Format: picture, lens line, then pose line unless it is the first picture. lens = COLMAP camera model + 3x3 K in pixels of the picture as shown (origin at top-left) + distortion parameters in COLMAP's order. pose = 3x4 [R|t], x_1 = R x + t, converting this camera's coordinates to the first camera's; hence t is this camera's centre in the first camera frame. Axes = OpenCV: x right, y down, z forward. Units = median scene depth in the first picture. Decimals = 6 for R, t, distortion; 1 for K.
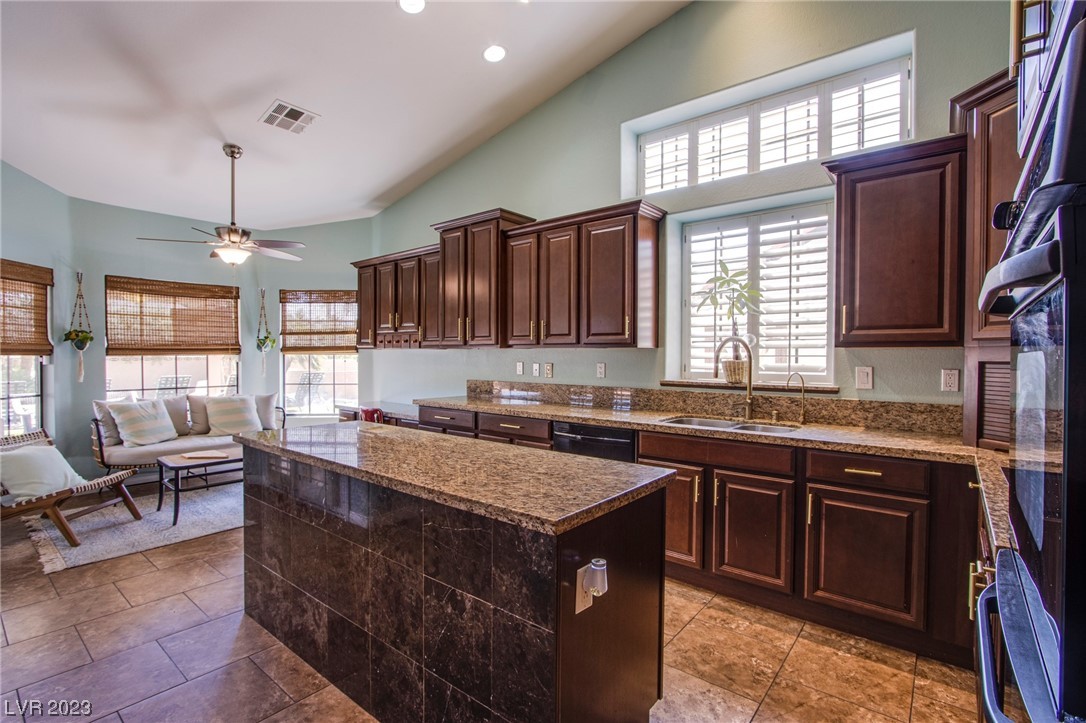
lens RADIAL K [[505.1, 0, 543.0], [0, 505.1, 361.5], [0, 0, 1]] dist [-0.019587, 0.002313]
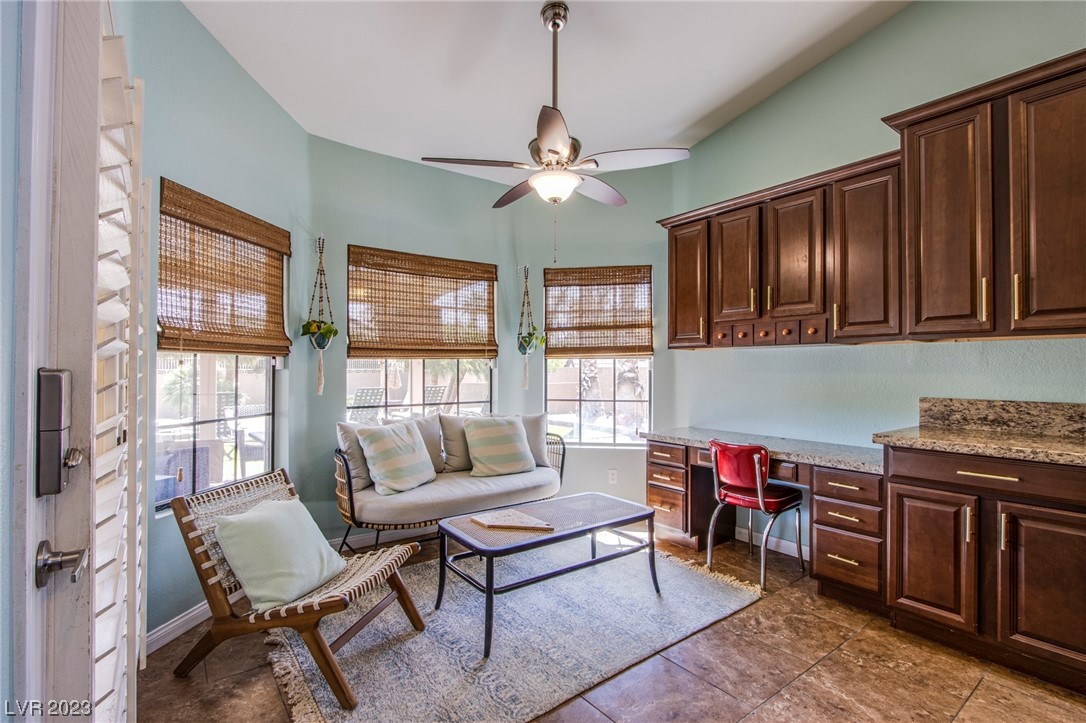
lens RADIAL K [[505.1, 0, 543.0], [0, 505.1, 361.5], [0, 0, 1]] dist [-0.019587, 0.002313]
pose [[0.971035, -0.004184, -0.238903, -0.456877], [-0.002200, 0.999648, -0.026453, 0.012168], [0.238929, 0.026212, 0.970683, 0.389626]]
